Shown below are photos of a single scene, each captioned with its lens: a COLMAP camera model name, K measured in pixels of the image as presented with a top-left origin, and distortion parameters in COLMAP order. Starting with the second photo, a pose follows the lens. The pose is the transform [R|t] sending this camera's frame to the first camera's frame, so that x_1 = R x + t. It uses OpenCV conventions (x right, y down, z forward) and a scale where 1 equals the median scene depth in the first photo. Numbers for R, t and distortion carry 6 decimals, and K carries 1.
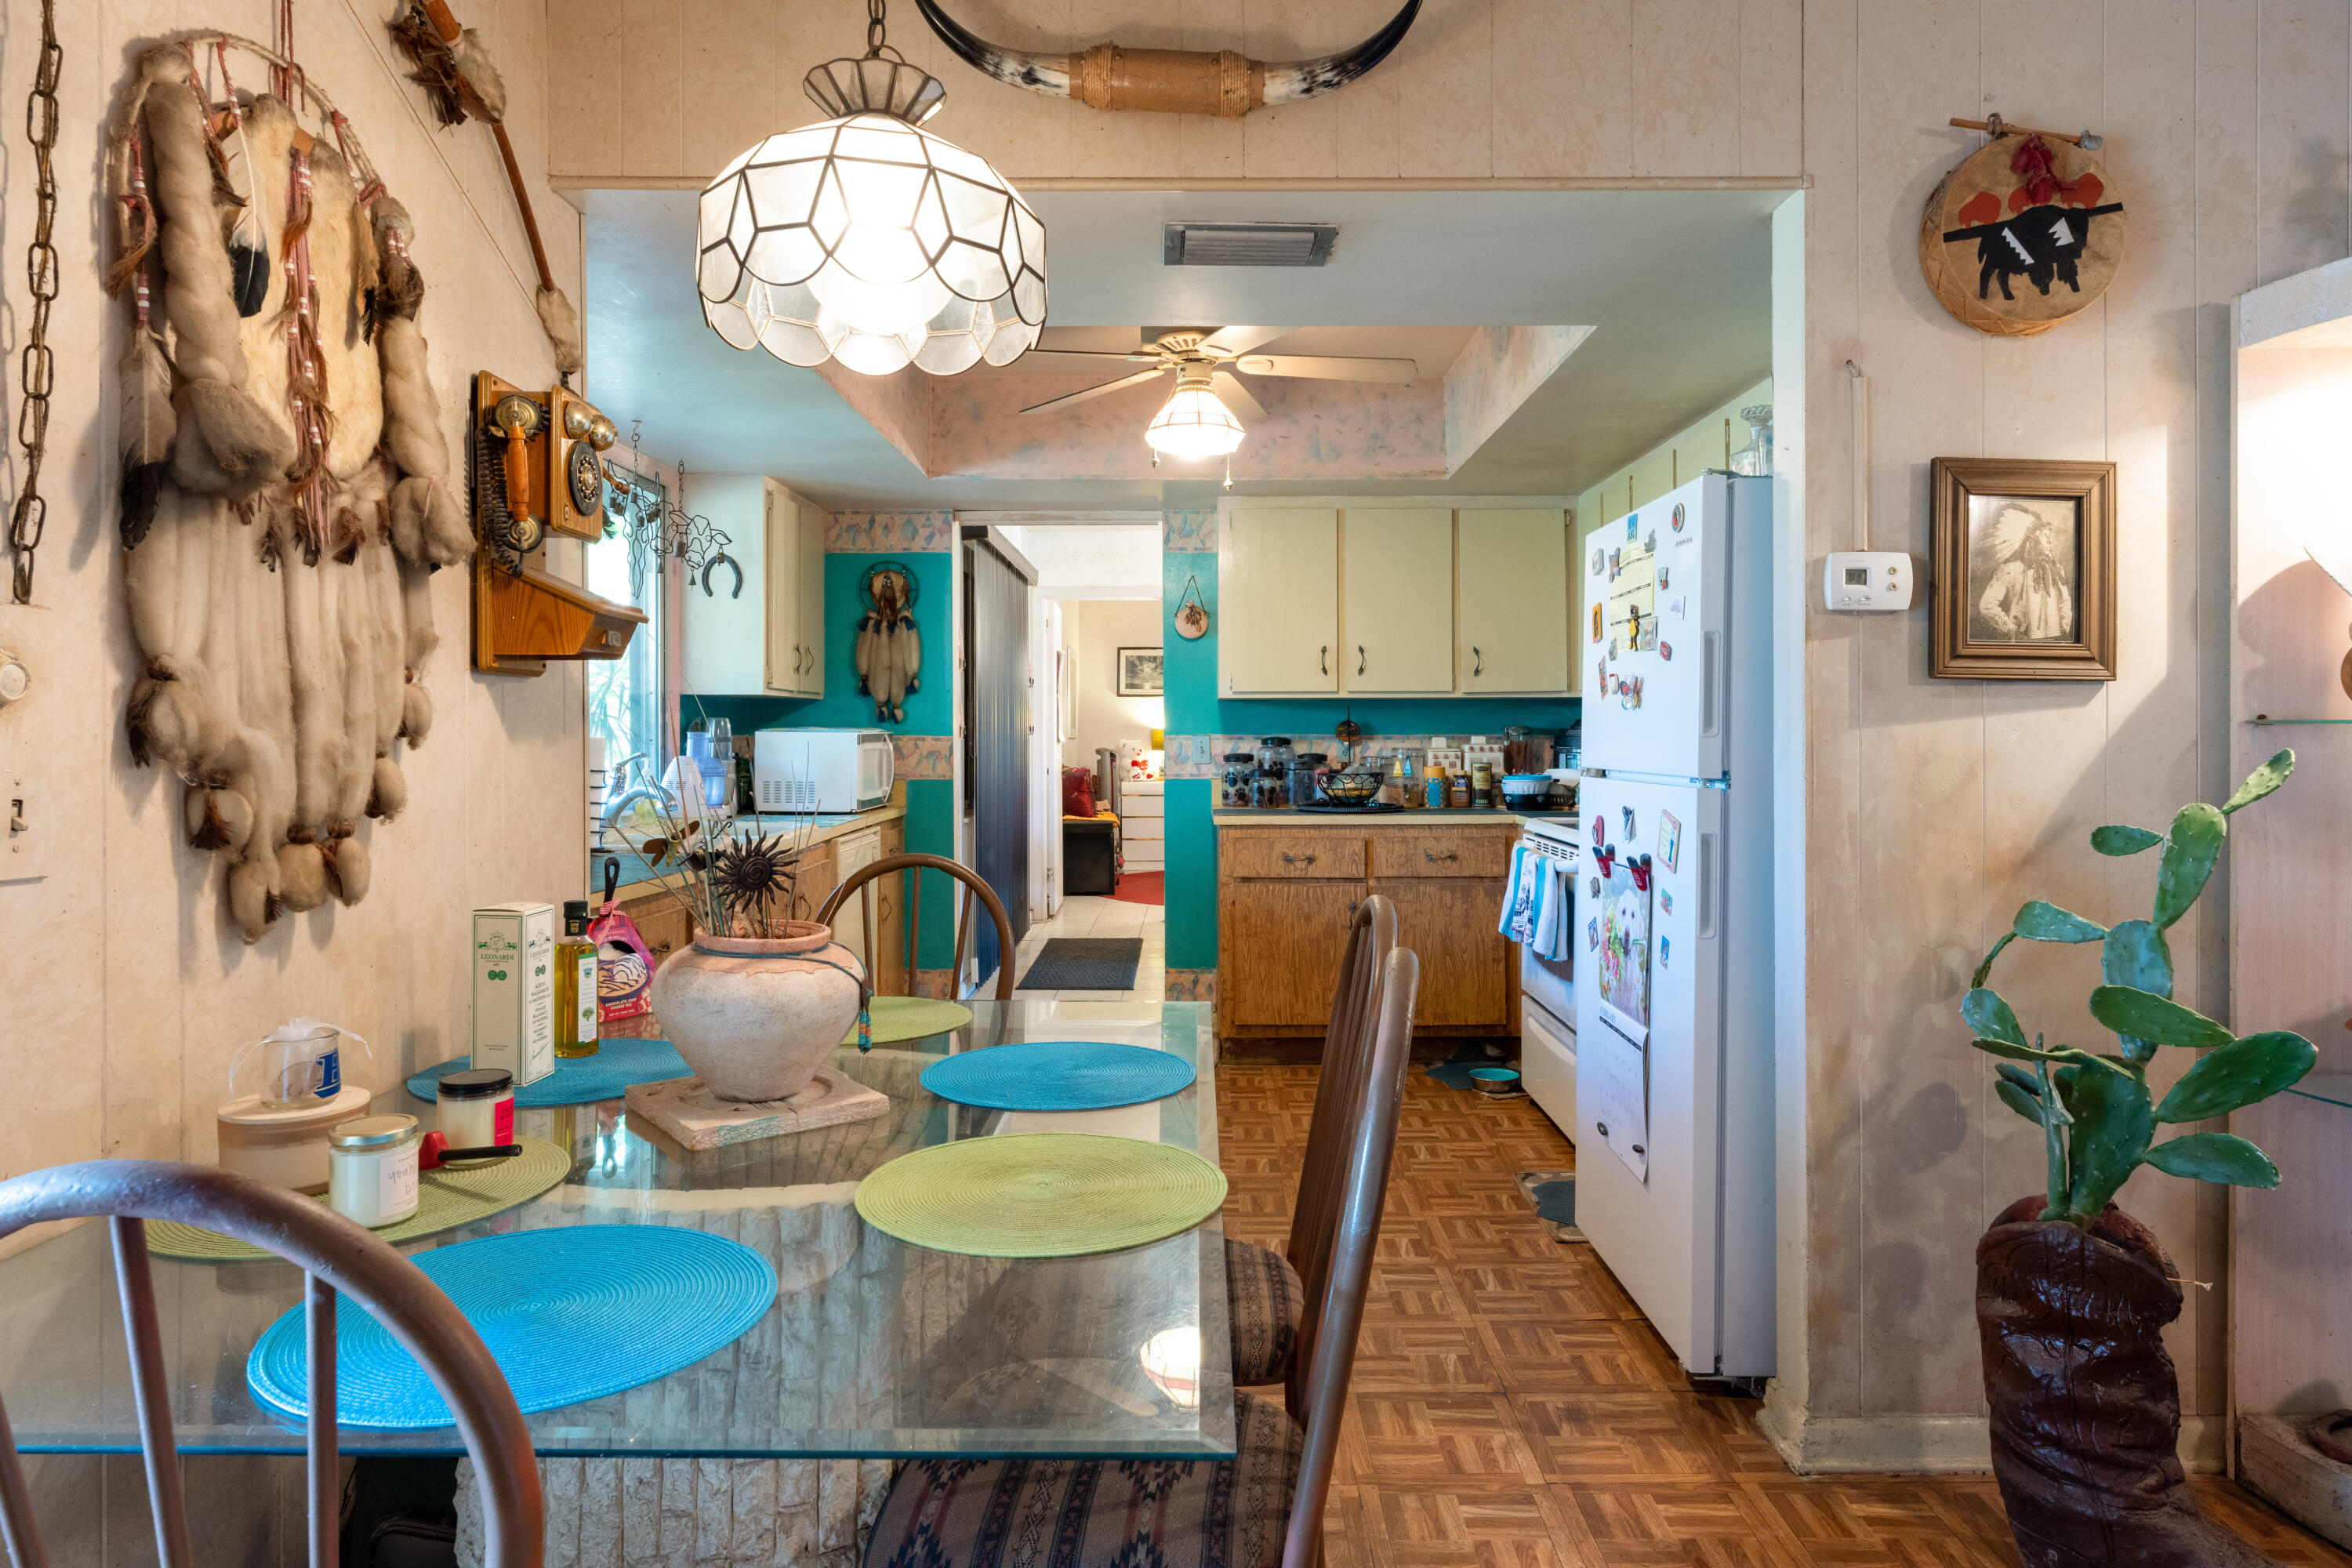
lens RADIAL K [[1350.1, 0, 1209.7], [0, 1350.1, 733.8], [0, 0, 1]] dist [-0.003164, -0.000167]
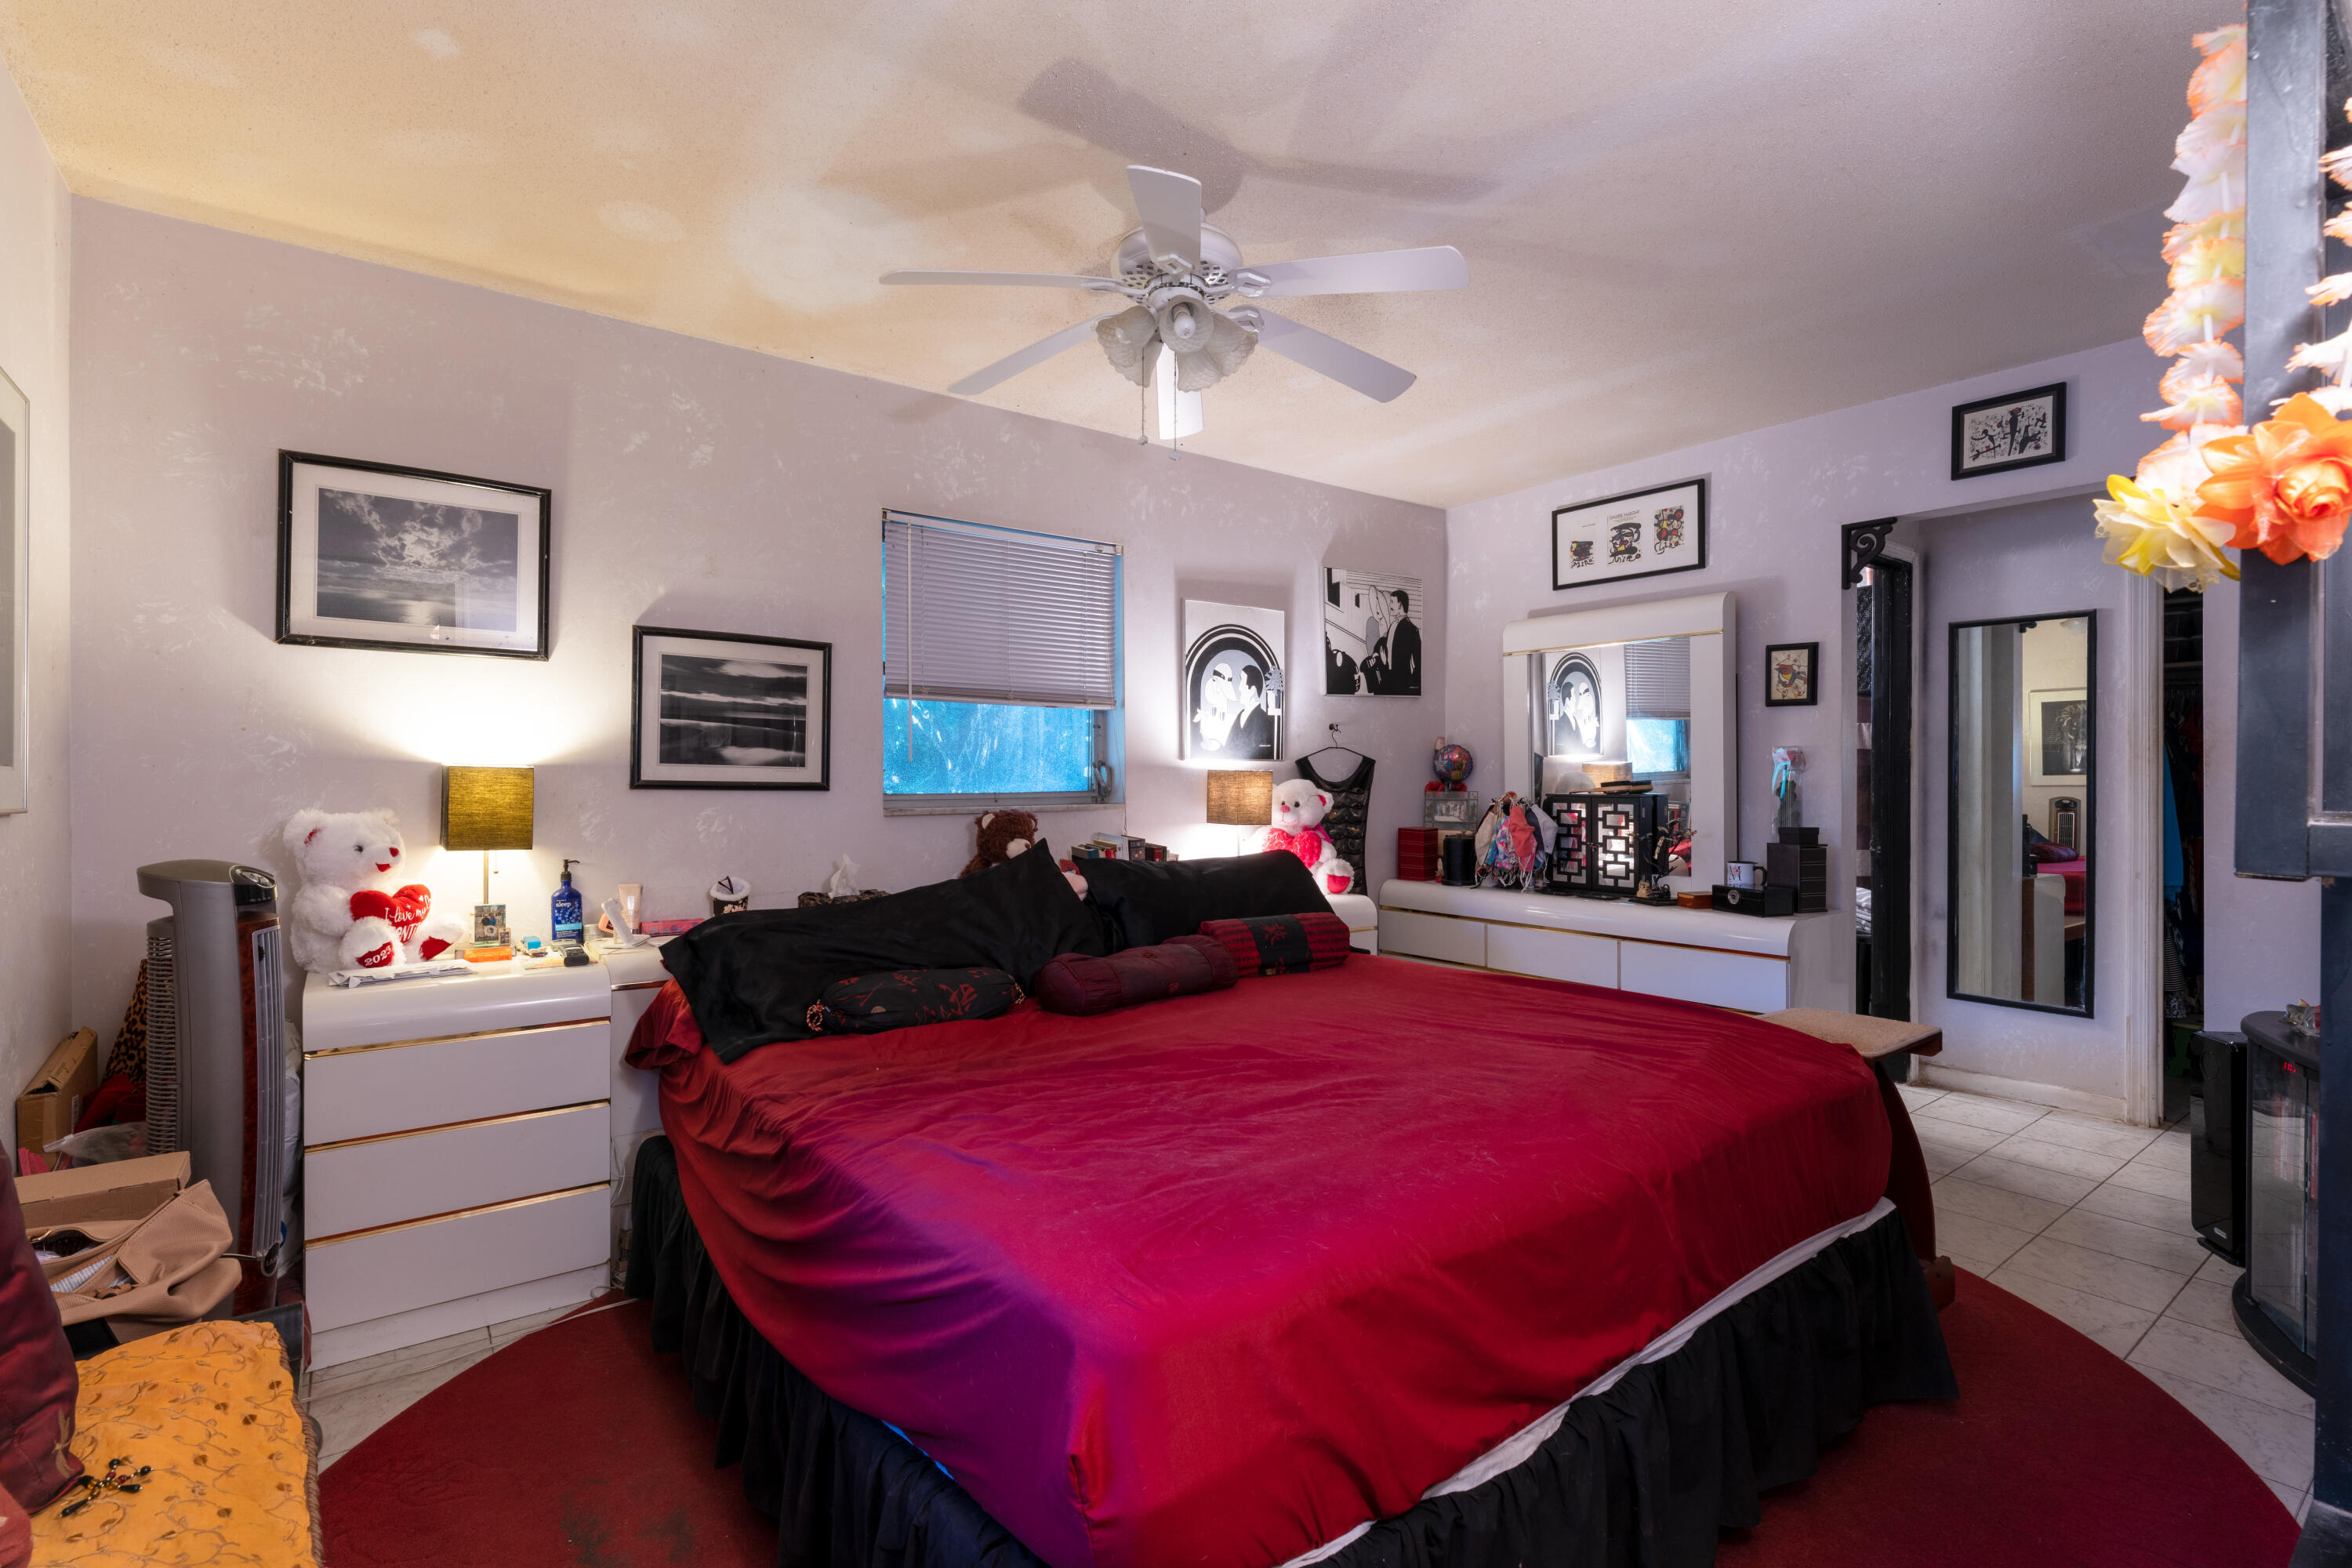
lens RADIAL K [[1073.9, 0, 1176.5], [0, 1073.9, 780.1], [0, 0, 1]] dist [-0.003016, -0.000065]
pose [[0.803198, 0.004978, 0.595691, -0.100102], [-0.000470, 0.999970, -0.007723, 0.000119], [-0.595712, 0.005923, 0.803176, 1.403419]]
